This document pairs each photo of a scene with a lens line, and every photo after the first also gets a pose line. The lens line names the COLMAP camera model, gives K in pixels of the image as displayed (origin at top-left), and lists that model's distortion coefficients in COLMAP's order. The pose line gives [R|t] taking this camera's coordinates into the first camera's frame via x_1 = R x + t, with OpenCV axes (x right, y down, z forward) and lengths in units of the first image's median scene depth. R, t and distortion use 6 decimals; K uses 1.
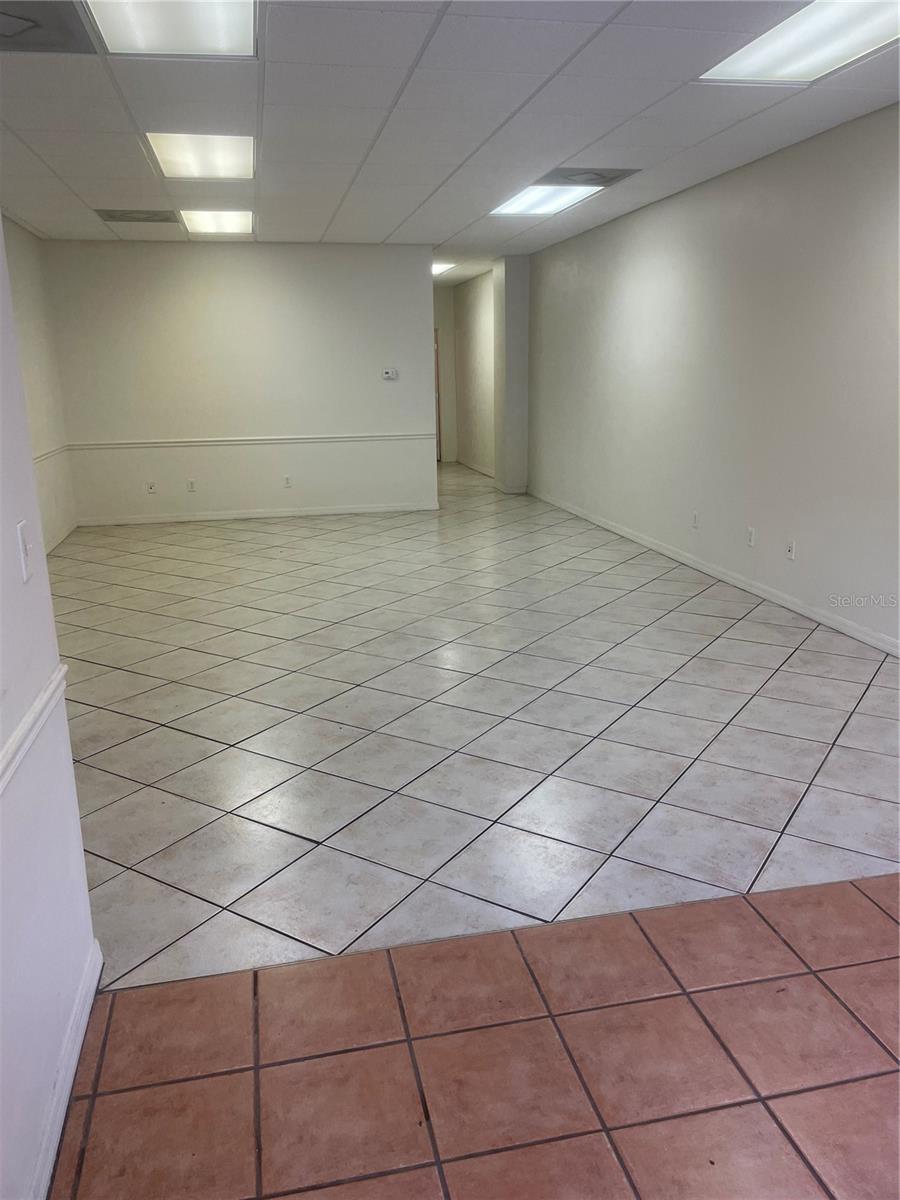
lens RADIAL K [[927.6, 0, 451.7], [0, 927.6, 560.3], [0, 0, 1]] dist [0.054775, -0.004378]
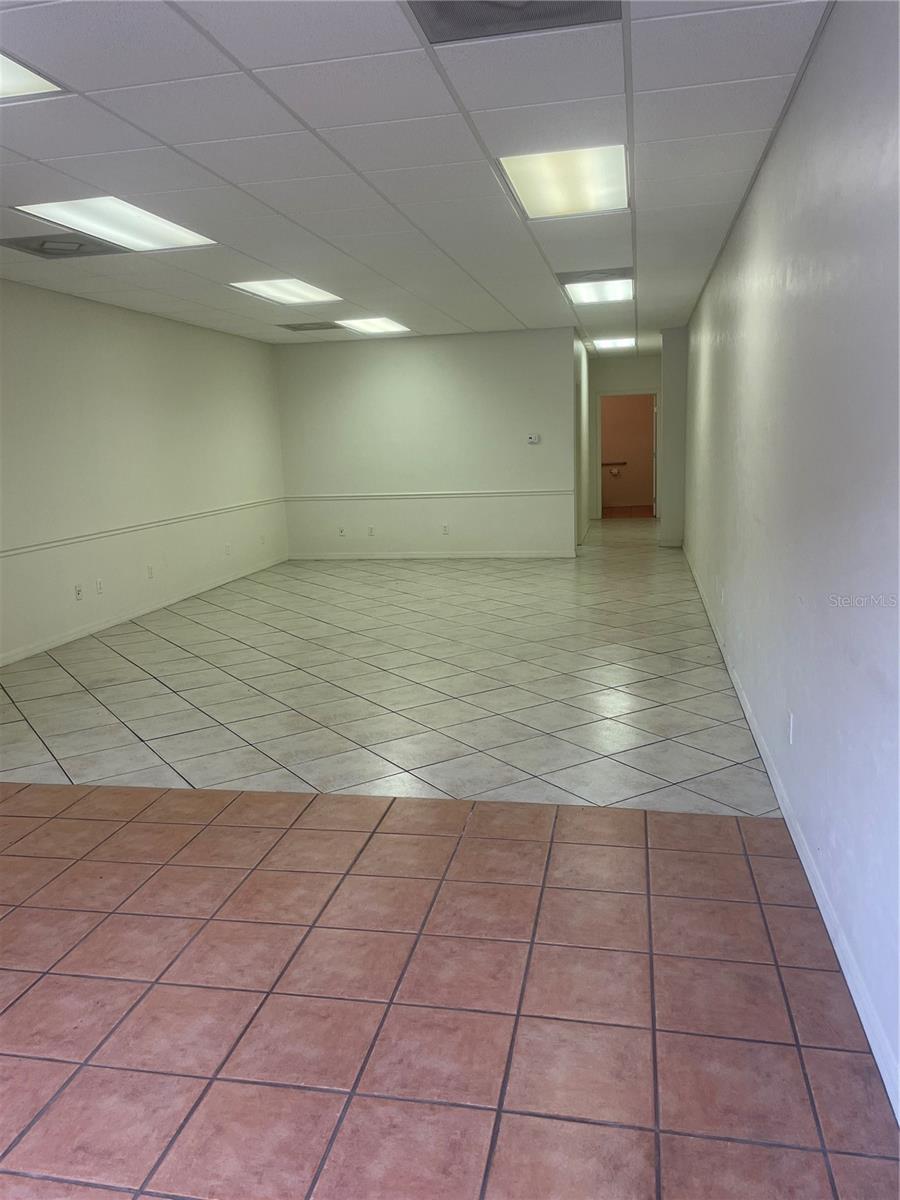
lens RADIAL K [[907.4, 0, 450.0], [0, 907.4, 600.0], [0, 0, 1]] dist [0.063265, -0.094011]
pose [[0.914025, 0.054802, -0.401940, 0.327143], [-0.061823, 0.998077, -0.004505, 0.012417], [0.400920, 0.028967, 0.915655, -0.079449]]
